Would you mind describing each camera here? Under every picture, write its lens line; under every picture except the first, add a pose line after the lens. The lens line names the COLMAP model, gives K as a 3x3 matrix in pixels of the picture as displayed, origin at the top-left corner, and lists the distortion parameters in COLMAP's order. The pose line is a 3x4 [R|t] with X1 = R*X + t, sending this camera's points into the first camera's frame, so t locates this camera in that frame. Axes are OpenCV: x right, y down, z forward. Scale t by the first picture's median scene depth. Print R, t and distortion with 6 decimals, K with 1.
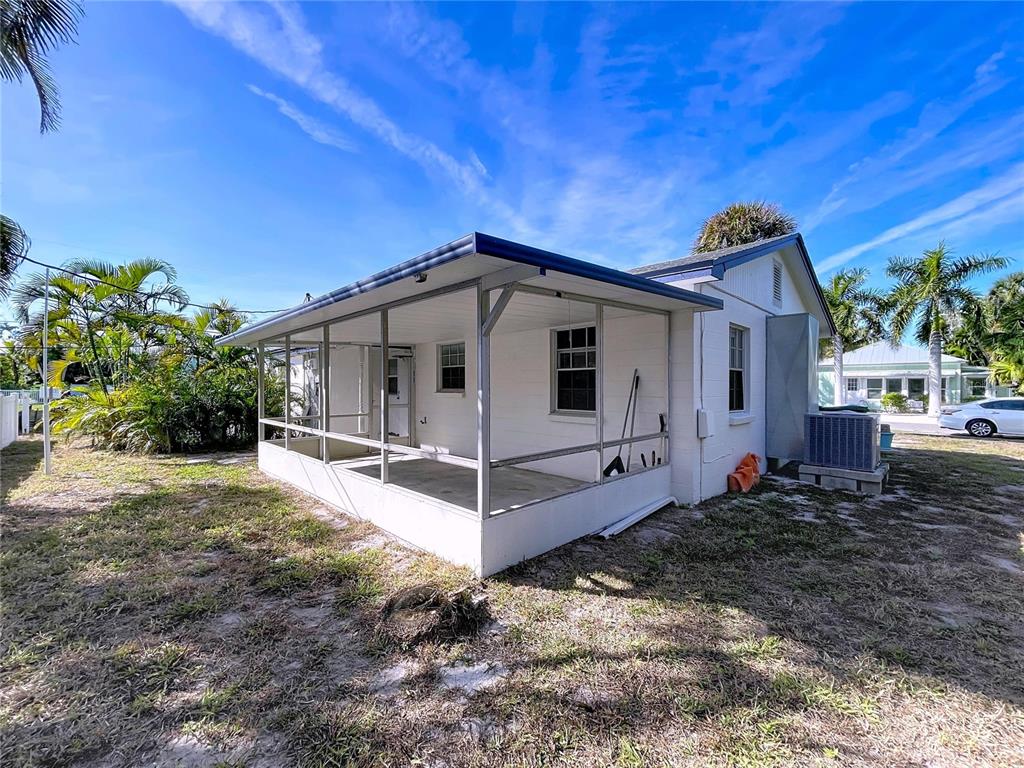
lens RADIAL K [[421.7, 0, 506.7], [0, 421.7, 386.3], [0, 0, 1]] dist [0.002235, -0.000662]
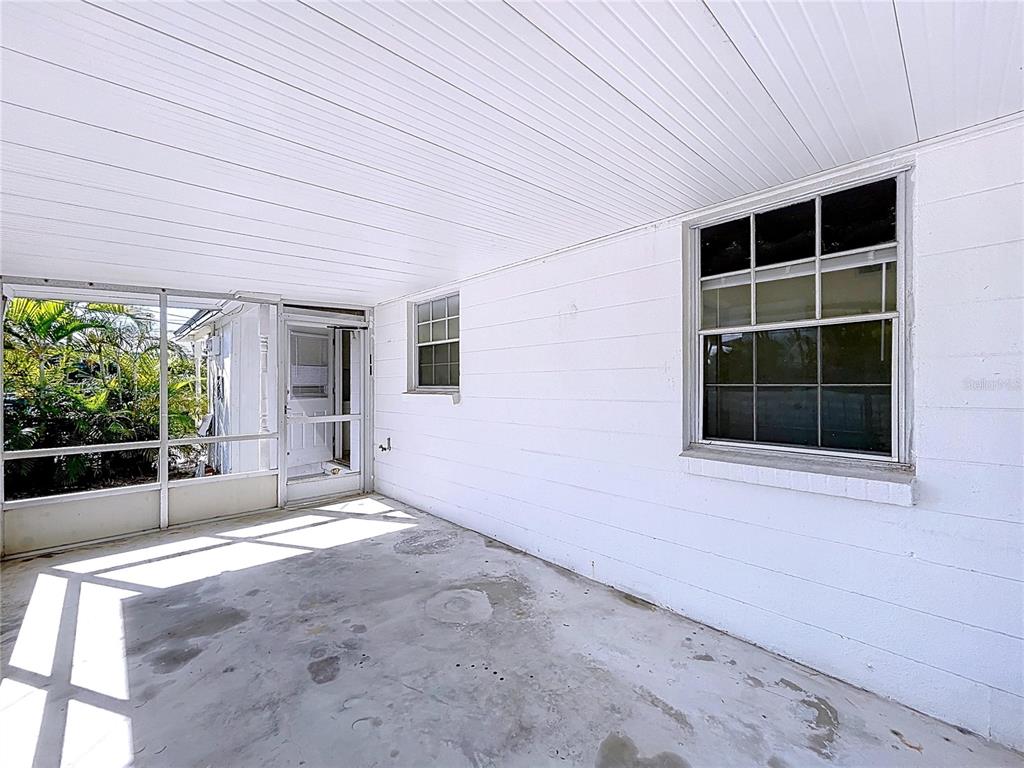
lens RADIAL K [[421.7, 0, 506.7], [0, 421.7, 386.3], [0, 0, 1]] dist [0.002235, -0.000662]
pose [[0.999939, 0.007103, -0.008446, -0.039010], [-0.007154, 0.999956, -0.006015, 0.008525], [0.008403, 0.006075, 0.999946, 0.498152]]
